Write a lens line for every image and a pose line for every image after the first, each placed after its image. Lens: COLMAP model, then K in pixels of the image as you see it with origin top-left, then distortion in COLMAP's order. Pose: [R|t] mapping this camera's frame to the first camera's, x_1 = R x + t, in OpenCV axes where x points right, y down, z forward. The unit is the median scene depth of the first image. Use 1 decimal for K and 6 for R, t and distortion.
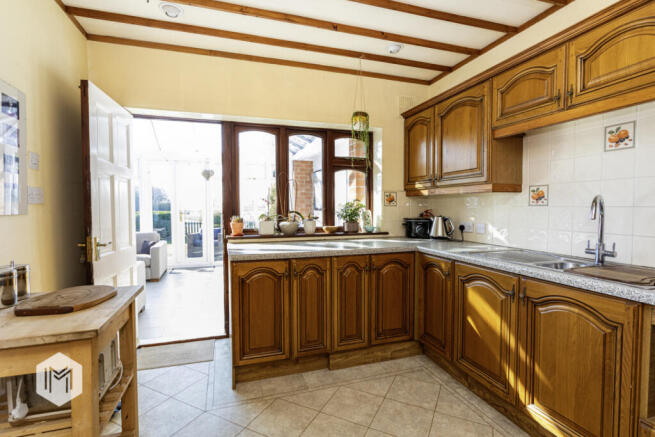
lens RADIAL K [[312.5, 0, 325.8], [0, 312.5, 219.8], [0, 0, 1]] dist [-0.018463, 0.000445]
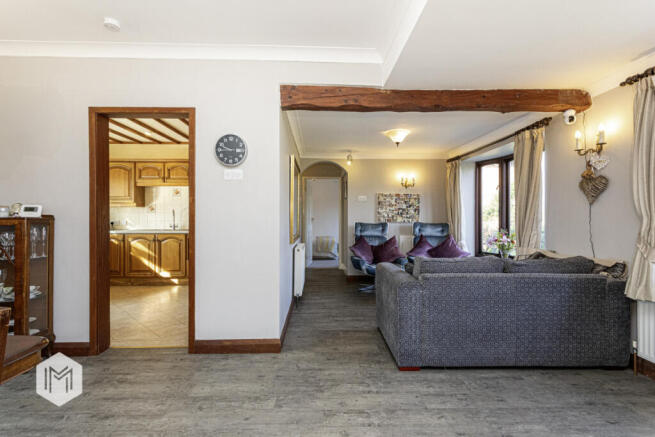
lens RADIAL K [[310.4, 0, 318.4], [0, 310.4, 221.0], [0, 0, 1]] dist [0.008474, 0.000220]
pose [[0.292999, -0.007095, 0.956086, -1.306927], [0.037281, 0.999297, -0.004010, 0.083766], [-0.955386, 0.036819, 0.293057, -1.040914]]
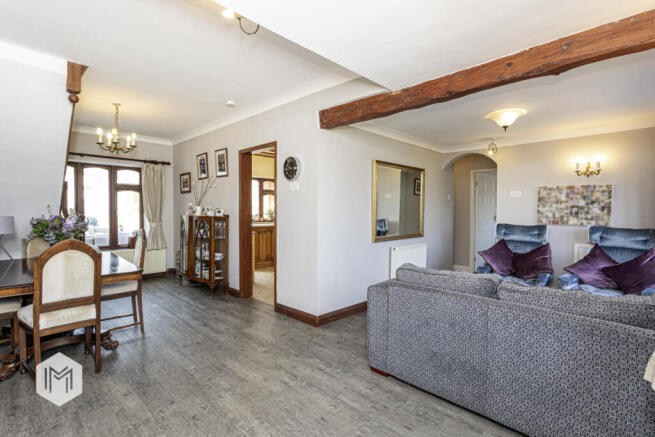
lens RADIAL K [[310.4, 0, 314.2], [0, 310.4, 220.3], [0, 0, 1]] dist [0.008474, 0.000220]
pose [[0.892777, -0.005876, 0.450461, -0.942338], [0.010765, 0.999908, -0.008292, 0.079288], [-0.450370, 0.012252, 0.892758, -1.761057]]
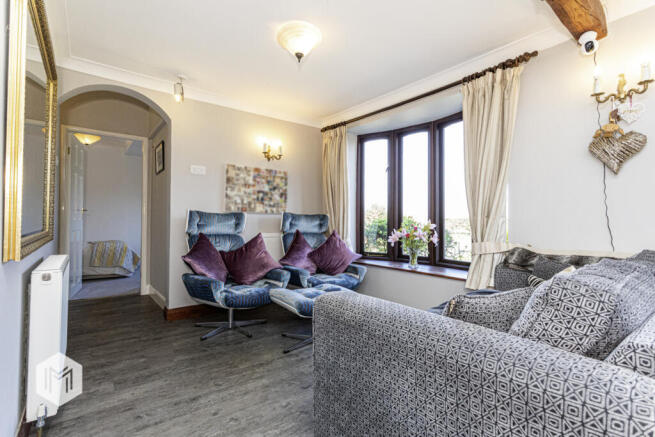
lens RADIAL K [[310.4, 0, 323.0], [0, 310.4, 220.1], [0, 0, 1]] dist [0.008474, 0.000220]
pose [[-0.349261, 0.003847, 0.937018, -0.471359], [0.030827, 0.999497, 0.007387, 0.136430], [-0.936518, 0.031465, -0.349204, -0.727074]]
